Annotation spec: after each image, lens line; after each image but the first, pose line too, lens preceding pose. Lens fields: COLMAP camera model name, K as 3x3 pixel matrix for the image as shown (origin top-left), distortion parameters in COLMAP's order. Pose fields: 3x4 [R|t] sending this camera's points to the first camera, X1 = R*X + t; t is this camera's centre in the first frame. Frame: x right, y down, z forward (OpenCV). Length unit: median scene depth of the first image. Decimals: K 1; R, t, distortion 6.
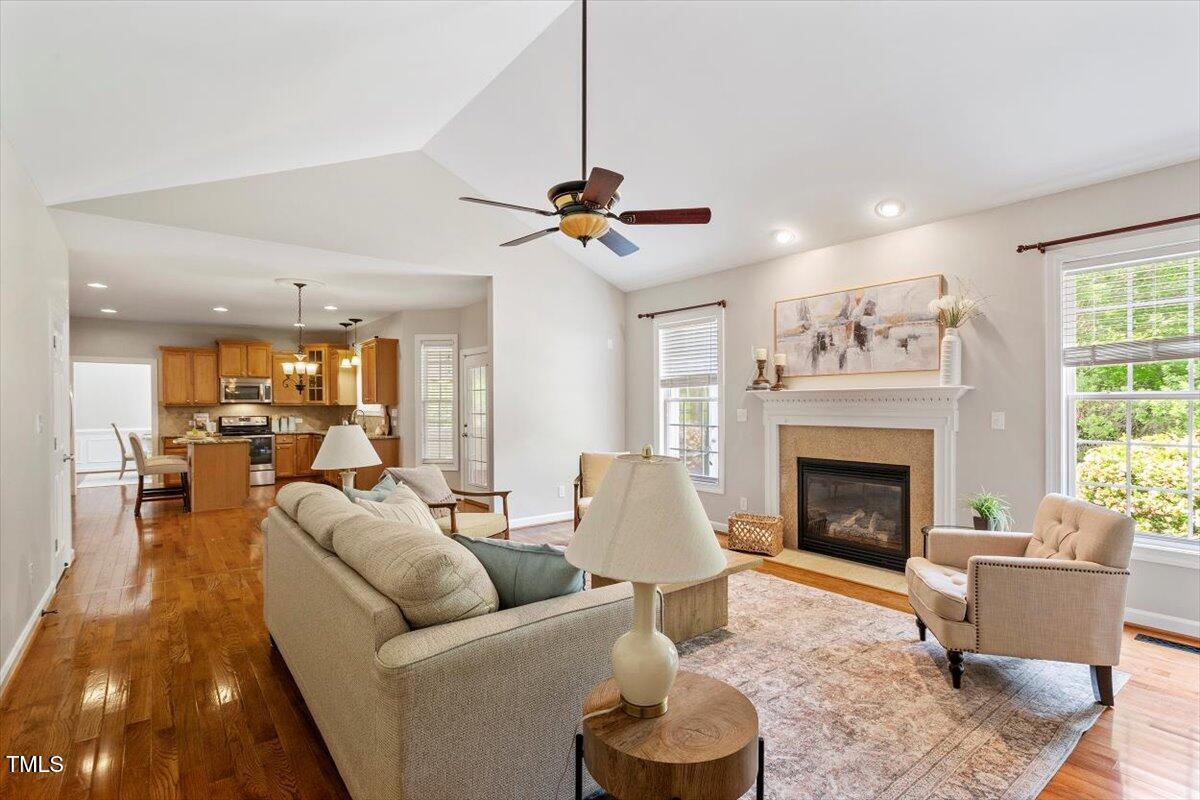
lens RADIAL K [[571.4, 0, 601.5], [0, 571.4, 405.0], [0, 0, 1]] dist [0.001981, 0.000210]
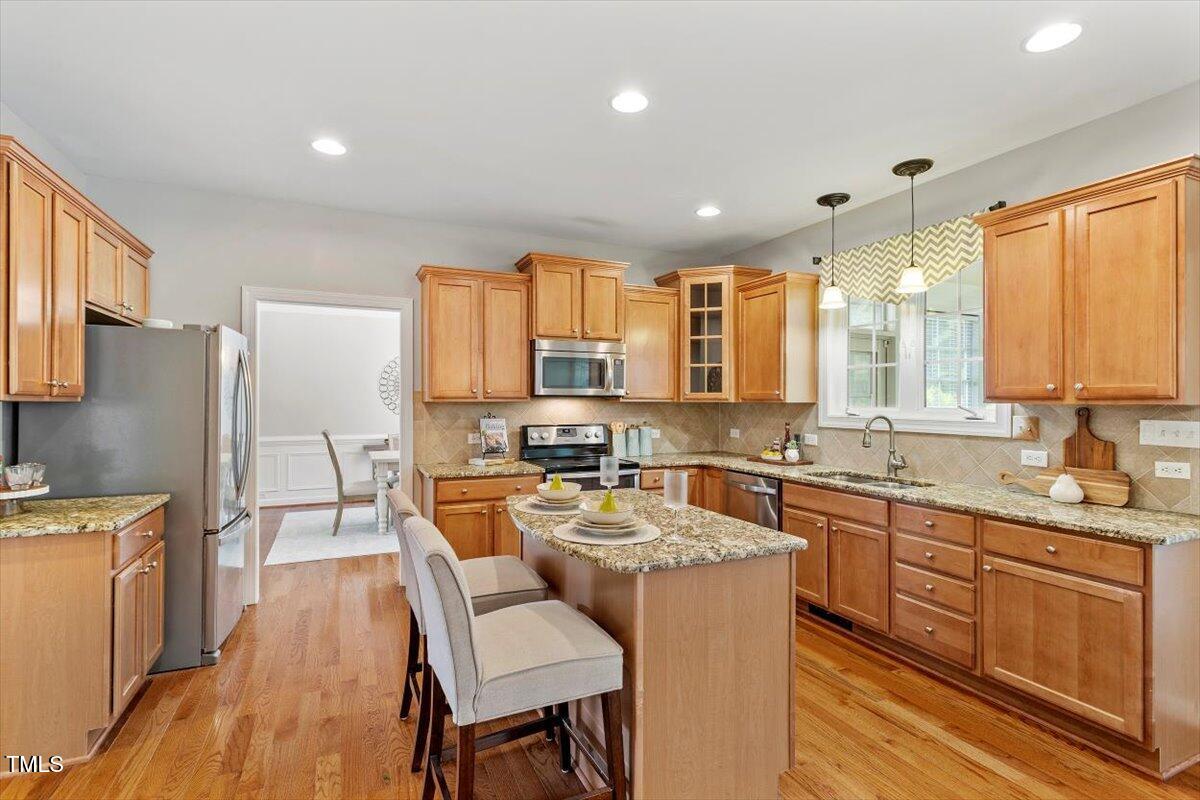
lens RADIAL K [[549.1, 0, 600.0], [0, 549.1, 400.0], [0, 0, 1]] dist [0.000842, 0.000066]
pose [[0.973945, 0.007790, -0.226652, -0.505748], [-0.008248, 0.999965, -0.001075, -0.000233], [0.226636, 0.002916, 0.973975, 0.579281]]
